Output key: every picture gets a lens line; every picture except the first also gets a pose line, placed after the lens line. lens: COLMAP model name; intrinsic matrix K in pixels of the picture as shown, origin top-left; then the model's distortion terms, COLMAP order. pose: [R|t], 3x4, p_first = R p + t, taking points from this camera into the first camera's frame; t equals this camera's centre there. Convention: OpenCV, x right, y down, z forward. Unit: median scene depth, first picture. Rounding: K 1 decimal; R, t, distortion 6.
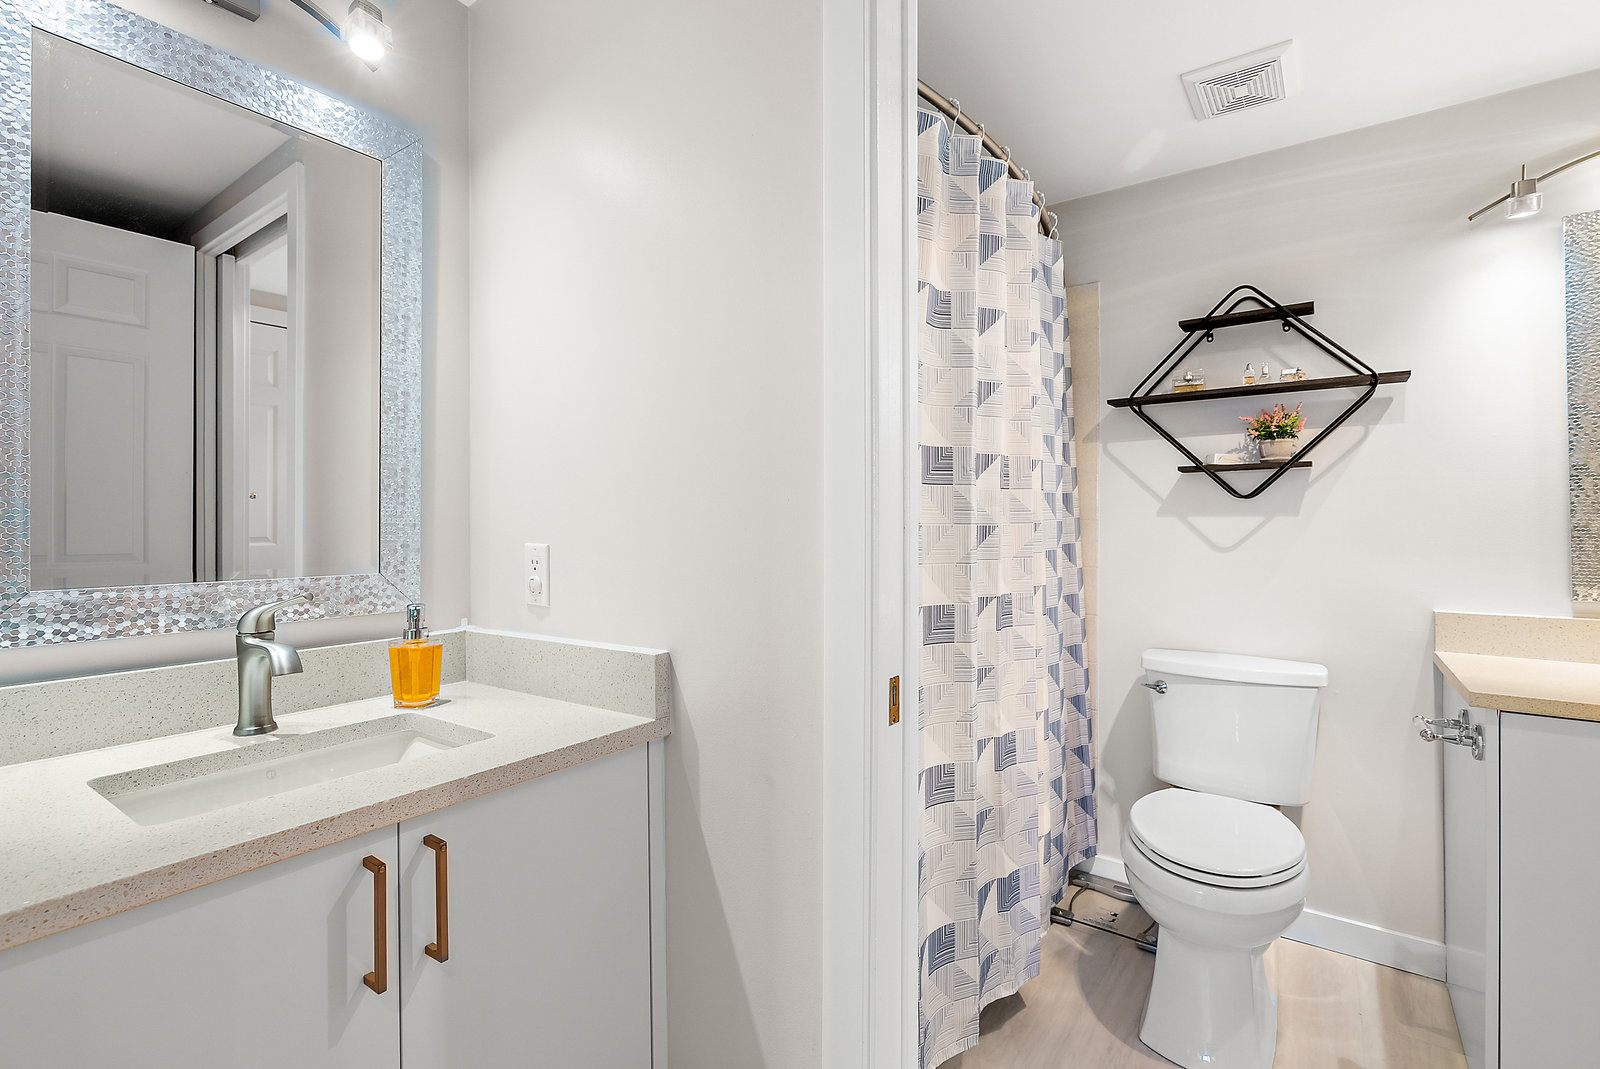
lens RADIAL K [[732.4, 0, 797.6], [0, 732.4, 520.7], [0, 0, 1]] dist [-0.004937, 0.001040]
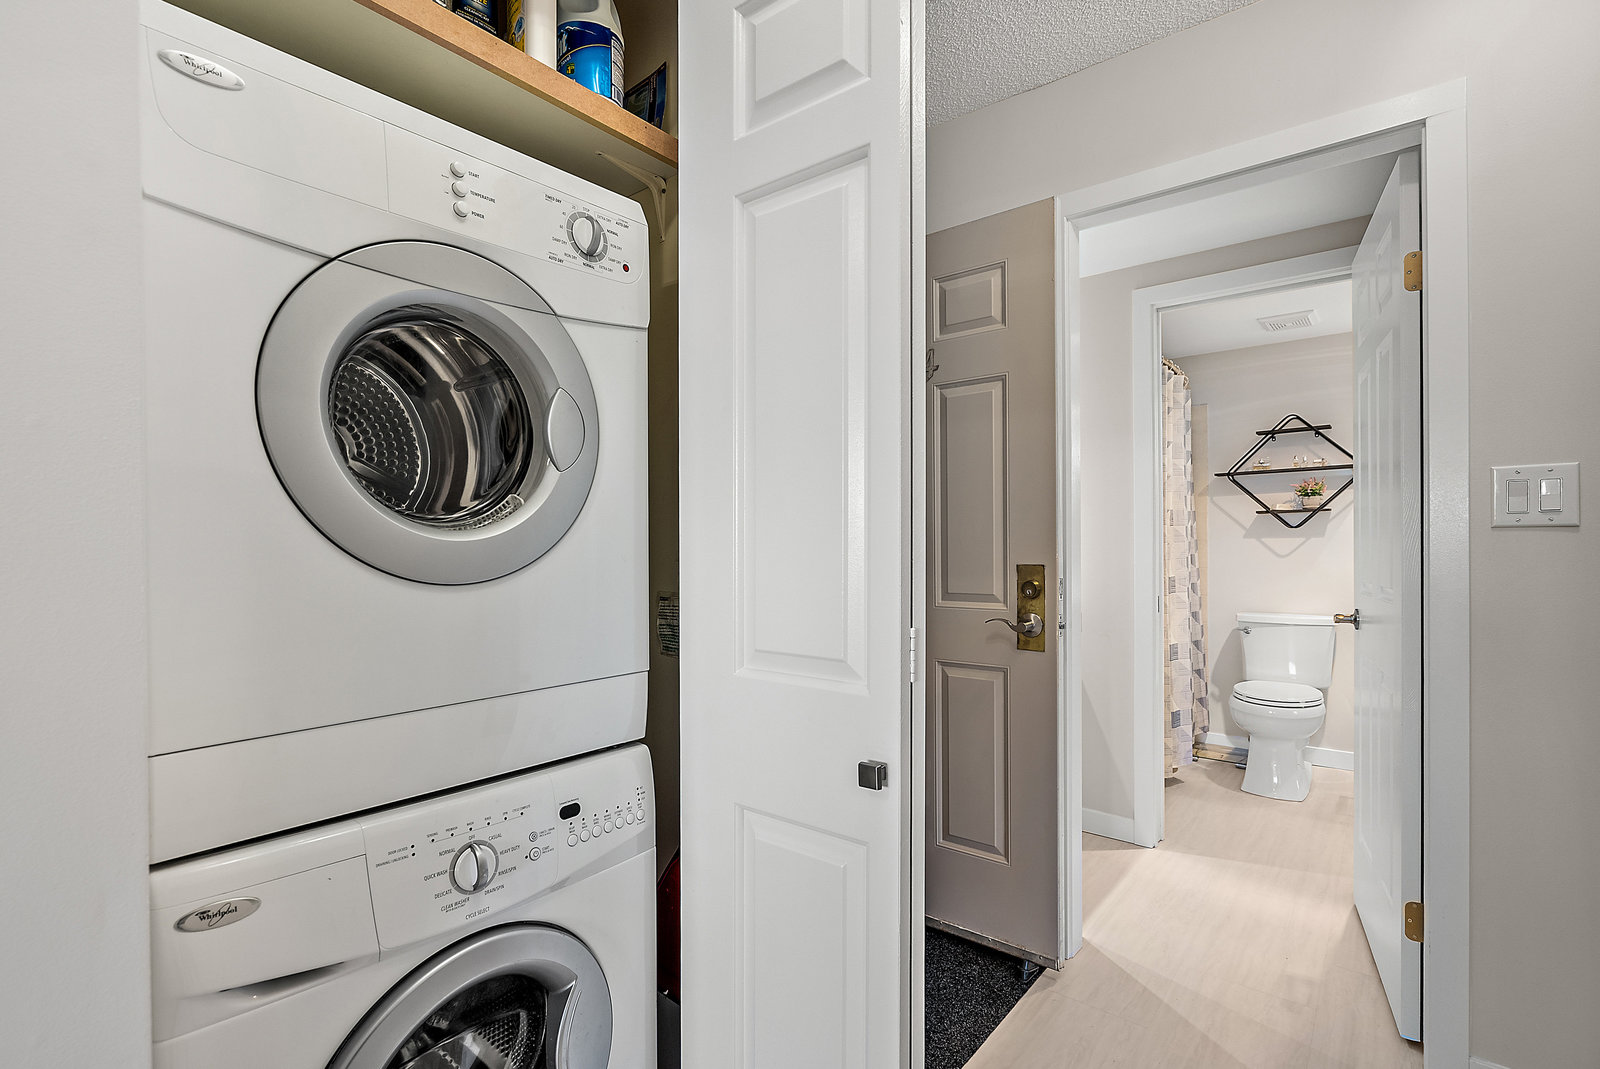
lens RADIAL K [[732.4, 0, 803.9], [0, 732.4, 548.7], [0, 0, 1]] dist [-0.004937, 0.001040]
pose [[0.998241, -0.007472, -0.058820, -0.495678], [0.007742, 0.999960, 0.004370, 0.003132], [0.058785, -0.004818, 0.998259, -0.881434]]
